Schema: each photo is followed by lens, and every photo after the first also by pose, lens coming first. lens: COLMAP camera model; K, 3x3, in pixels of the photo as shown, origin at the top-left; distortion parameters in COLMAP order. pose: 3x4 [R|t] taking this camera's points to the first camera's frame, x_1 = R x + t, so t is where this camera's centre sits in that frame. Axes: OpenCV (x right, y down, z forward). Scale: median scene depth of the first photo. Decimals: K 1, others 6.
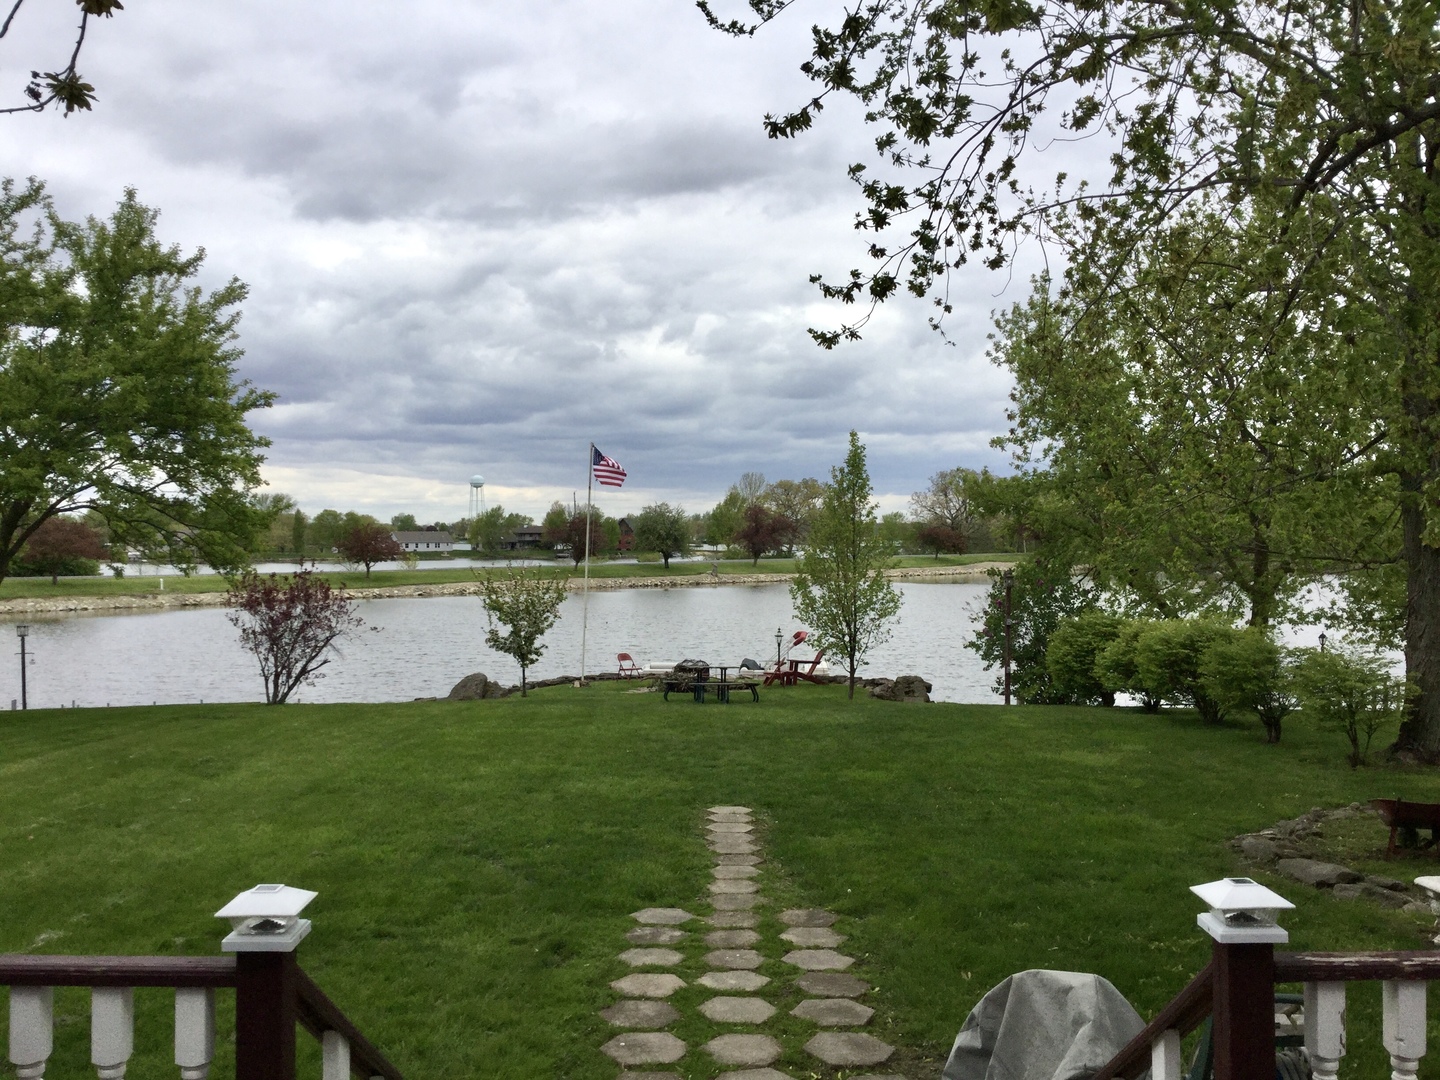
lens RADIAL K [[1295.6, 0, 717.3], [0, 1295.6, 541.5], [0, 0, 1]] dist [0.102769, -0.184736]
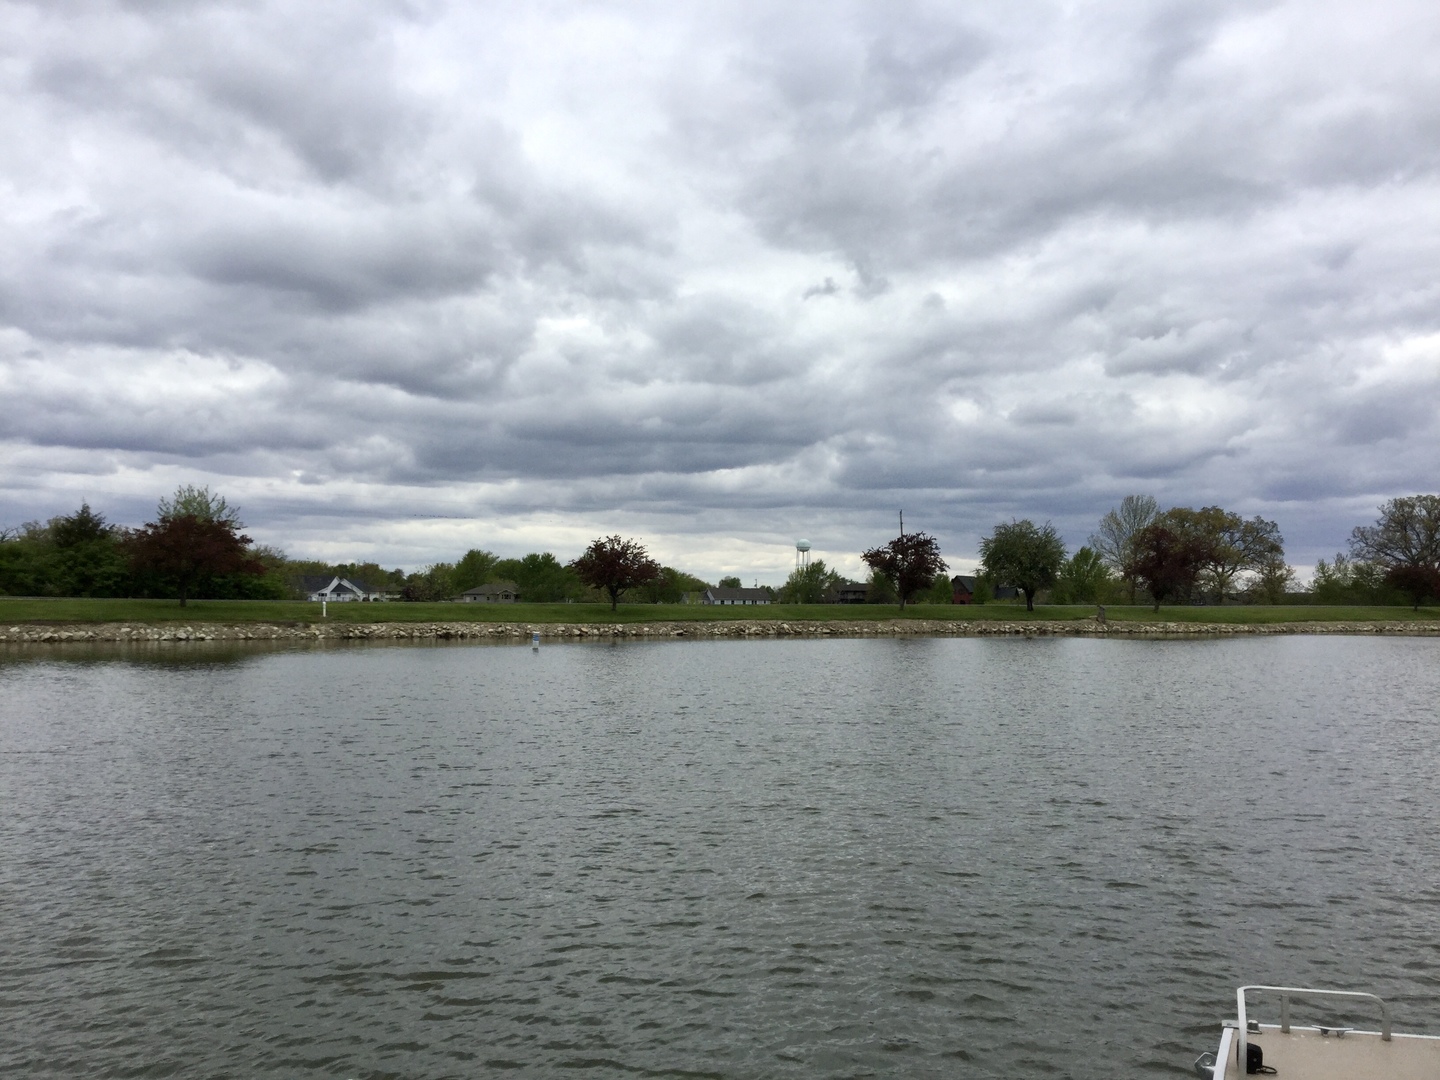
lens RADIAL K [[1295.6, 0, 735.4], [0, 1295.6, 525.3], [0, 0, 1]] dist [0.102769, -0.184736]
pose [[0.971783, -0.003730, -0.235846, -0.037209], [-0.012063, 0.997781, -0.065486, 0.030641], [0.235567, 0.066483, 0.969581, 0.358130]]
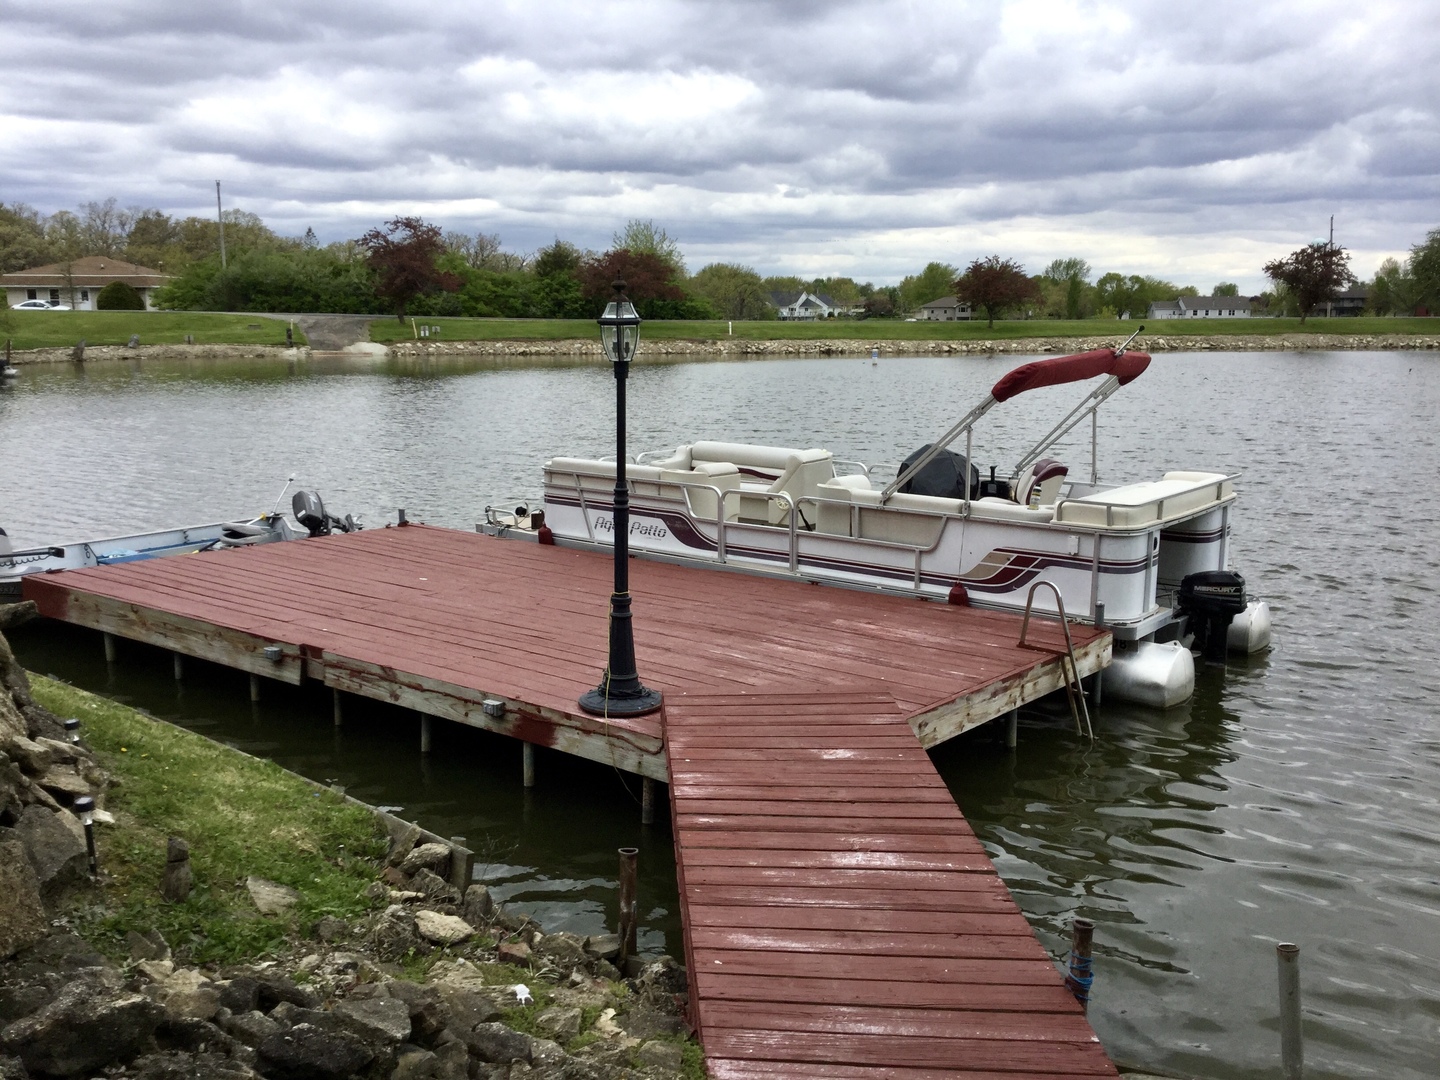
lens RADIAL K [[1295.6, 0, 715.0], [0, 1295.6, 554.1], [0, 0, 1]] dist [0.102769, -0.184736]
pose [[0.816450, 0.107903, -0.567244, 0.060226], [-0.006058, 0.983931, 0.178446, 0.026146], [0.577384, -0.142256, 0.803984, 0.298316]]
